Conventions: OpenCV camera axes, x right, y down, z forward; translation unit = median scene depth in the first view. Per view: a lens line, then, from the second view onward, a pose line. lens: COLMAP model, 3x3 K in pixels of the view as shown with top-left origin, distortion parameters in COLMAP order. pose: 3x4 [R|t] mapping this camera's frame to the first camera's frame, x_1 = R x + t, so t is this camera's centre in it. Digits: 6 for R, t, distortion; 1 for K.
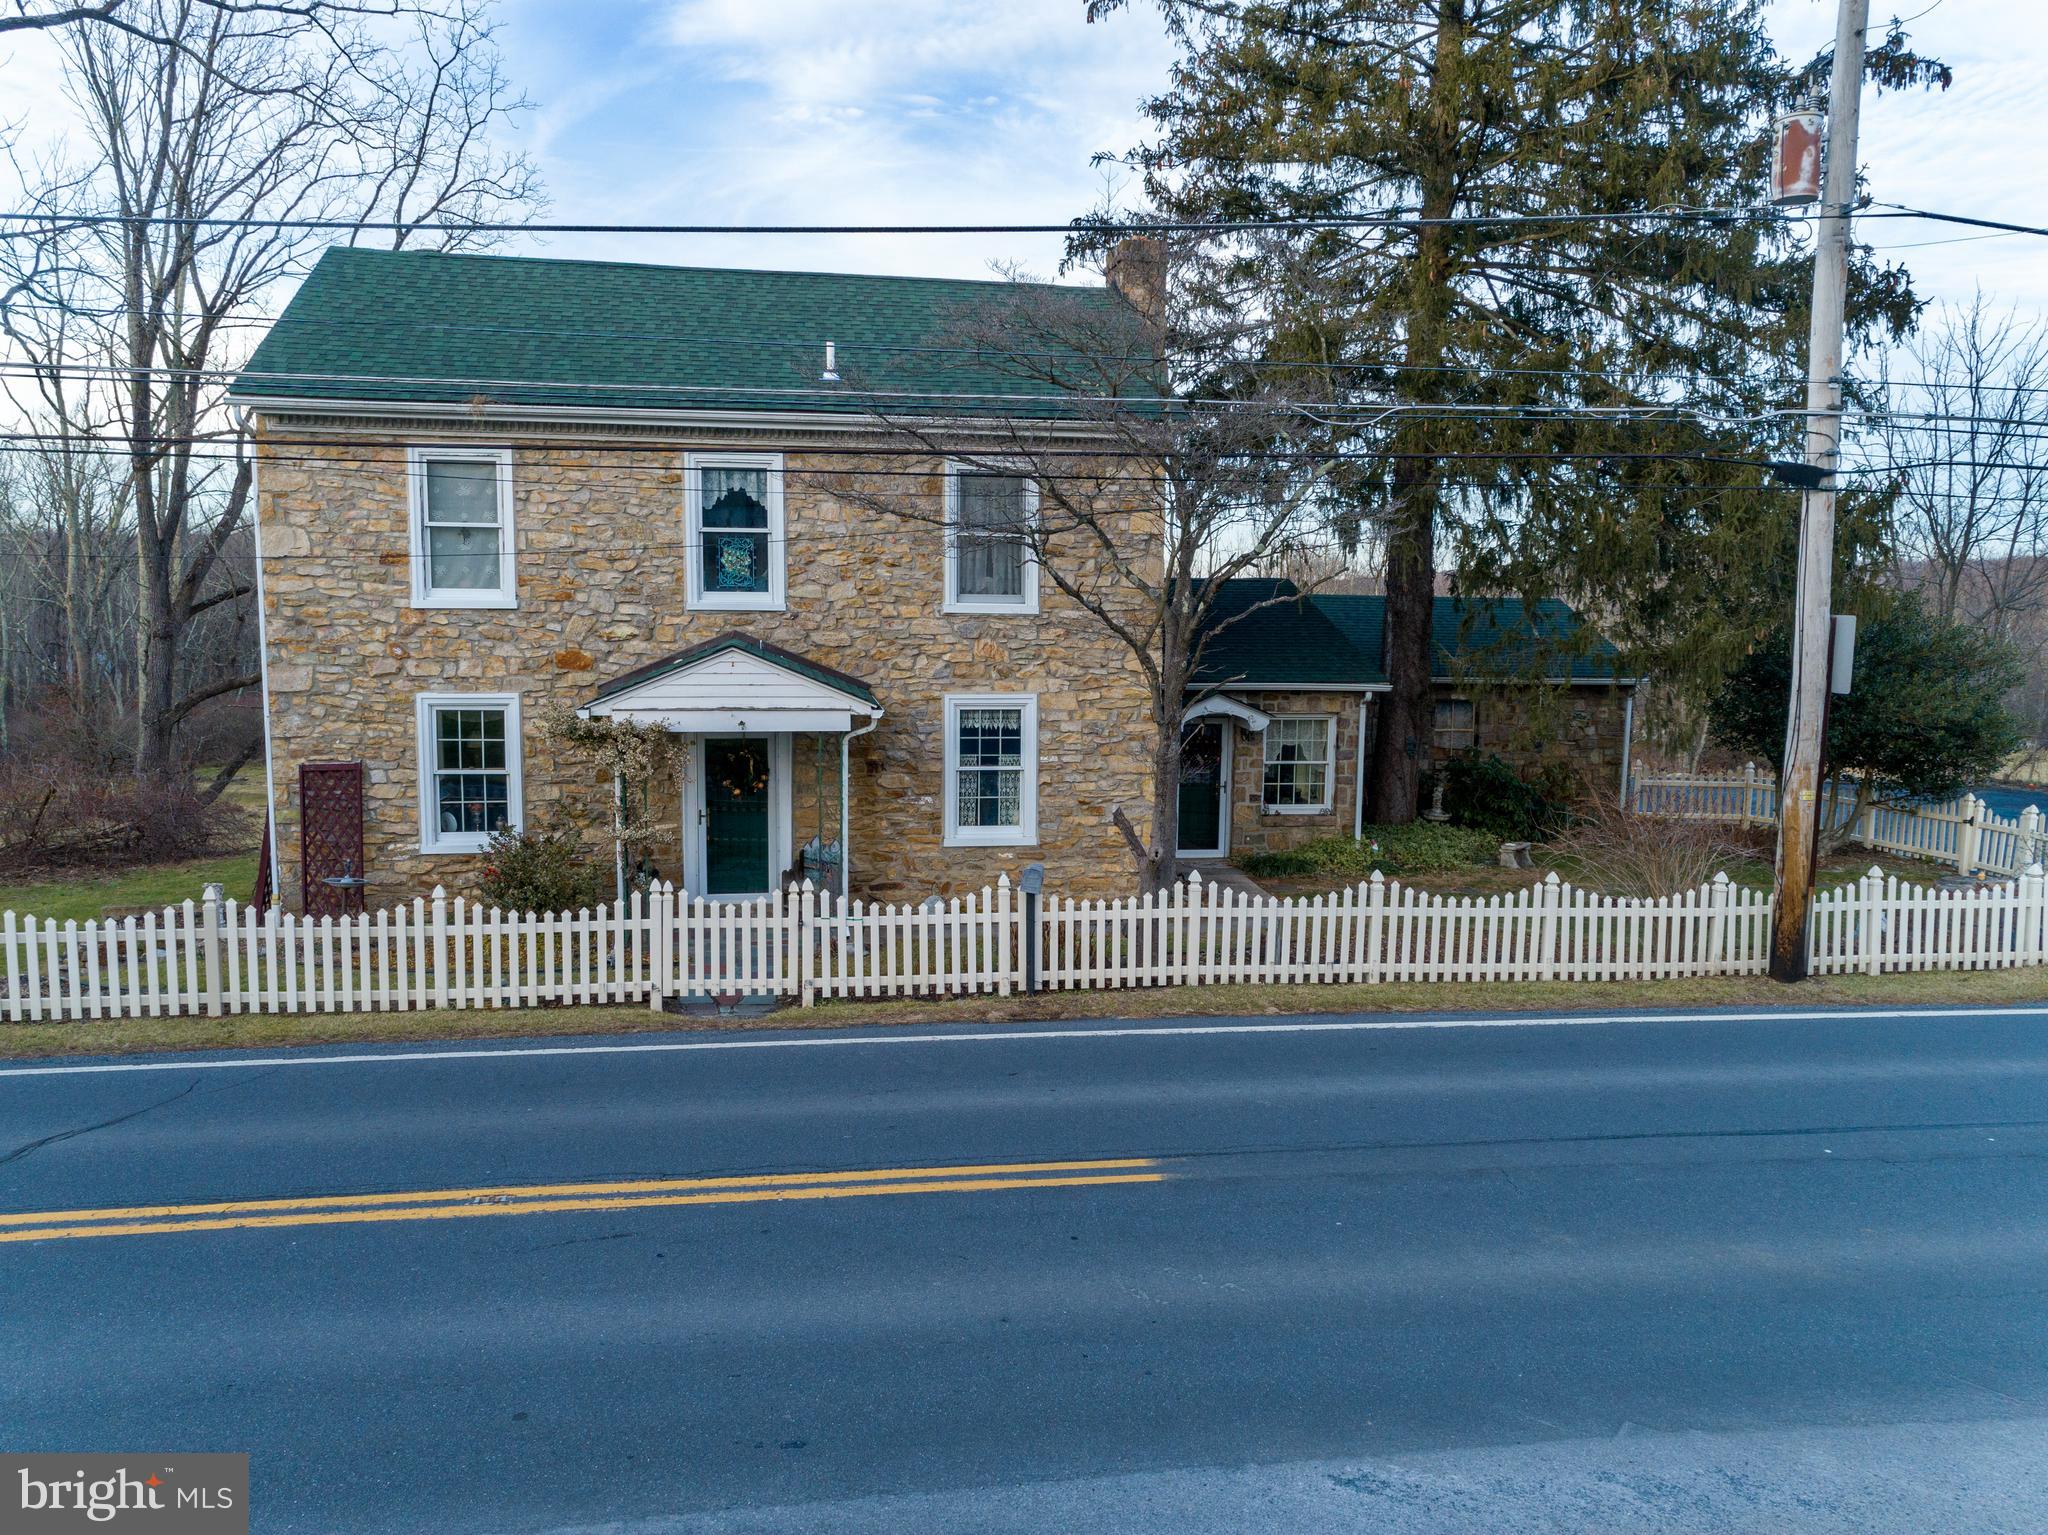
lens RADIAL K [[1533.7, 0, 1023.0], [0, 1533.7, 765.4], [0, 0, 1]] dist [0.020164, 0.010758]
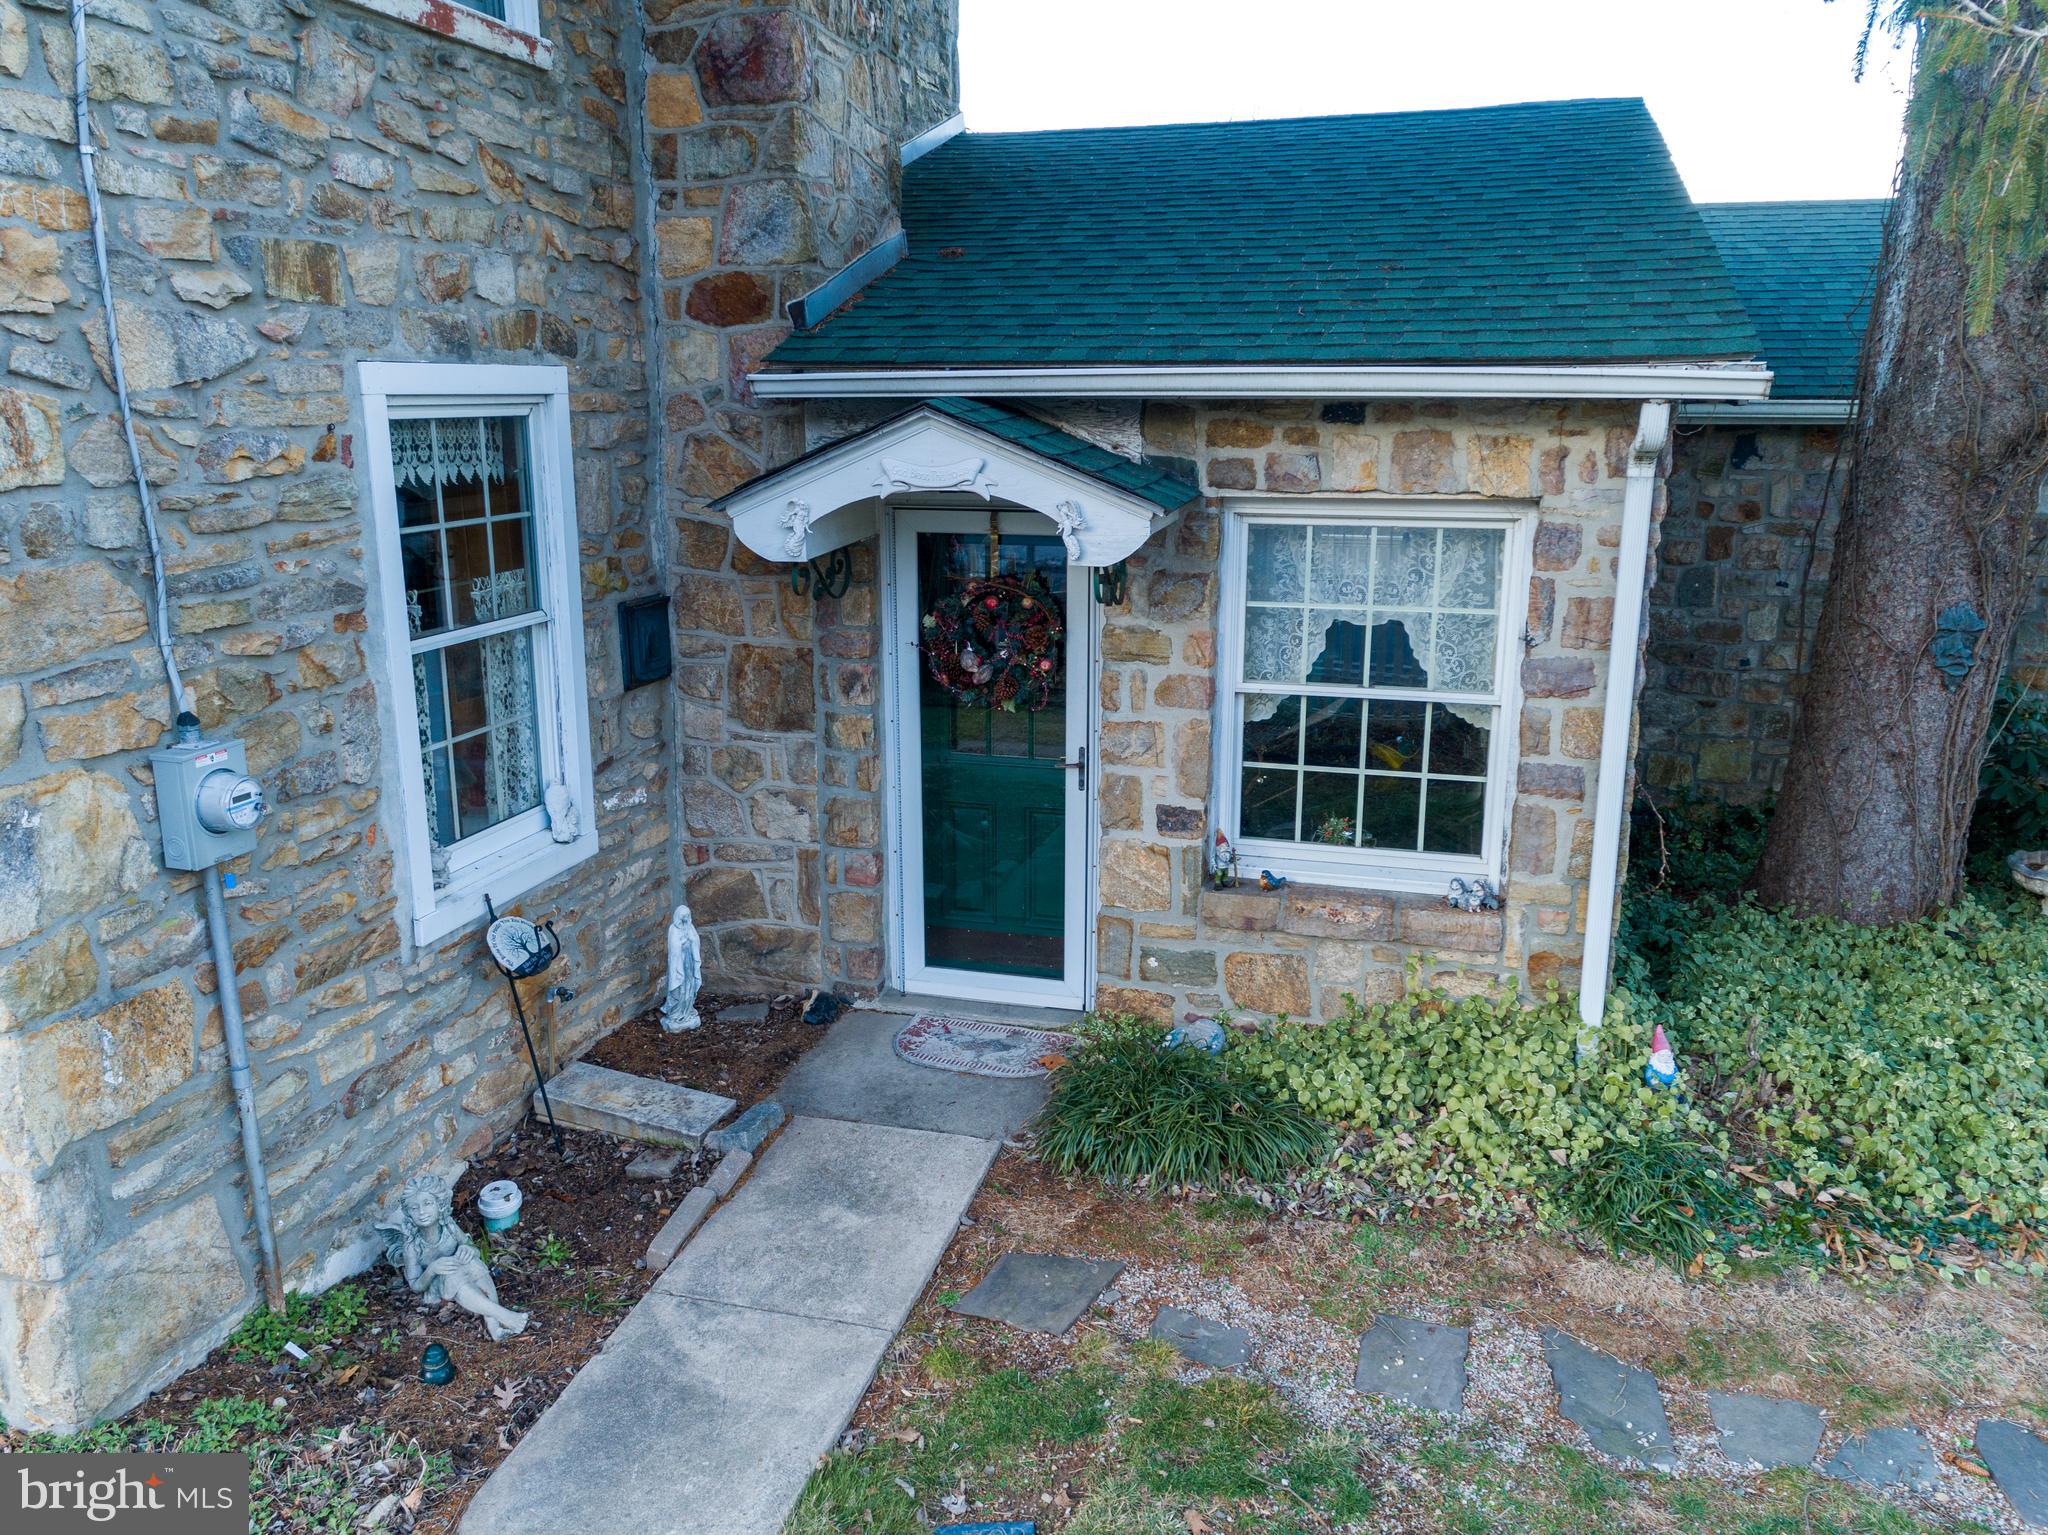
lens RADIAL K [[1533.7, 0, 1023.0], [0, 1533.7, 765.4], [0, 0, 1]] dist [0.020164, 0.010758]
pose [[0.912828, 0.085306, -0.399334, 0.294978], [-0.034737, 0.990613, 0.132210, -0.028241], [0.406863, -0.106813, 0.907223, 0.947989]]
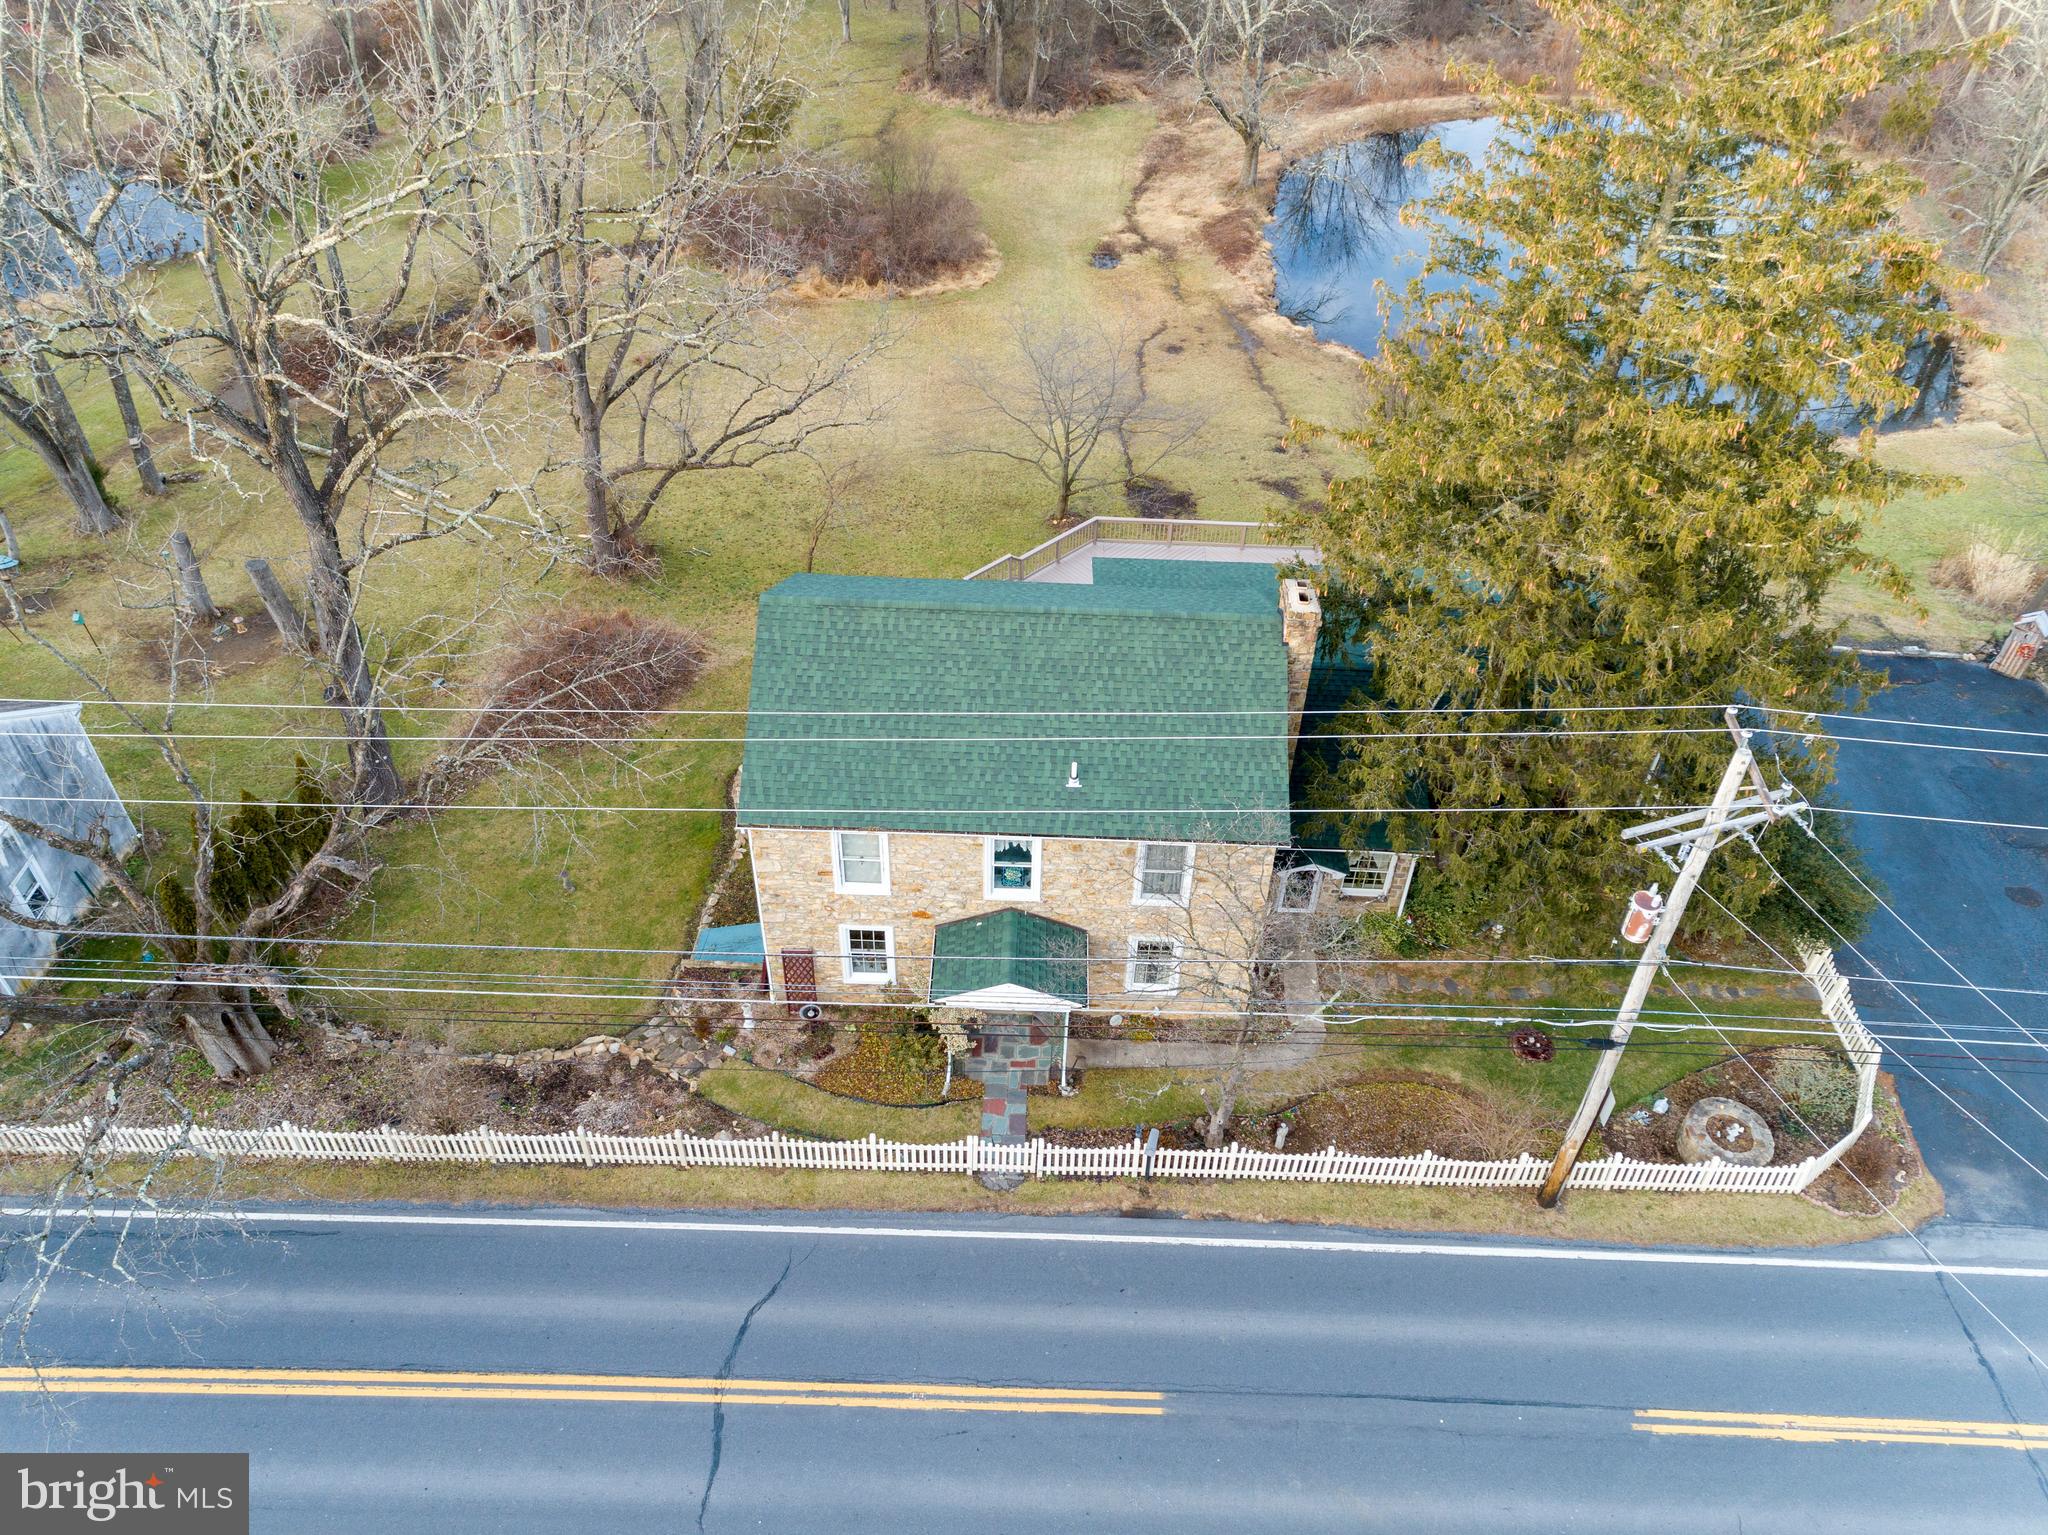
lens RADIAL K [[1533.7, 0, 1023.0], [0, 1533.7, 765.4], [0, 0, 1]] dist [0.020164, 0.010758]
pose [[0.982868, 0.130195, -0.130463, 0.032413], [-0.029886, 0.811043, 0.584223, -1.254682], [0.181874, -0.570315, 0.801039, -0.305431]]
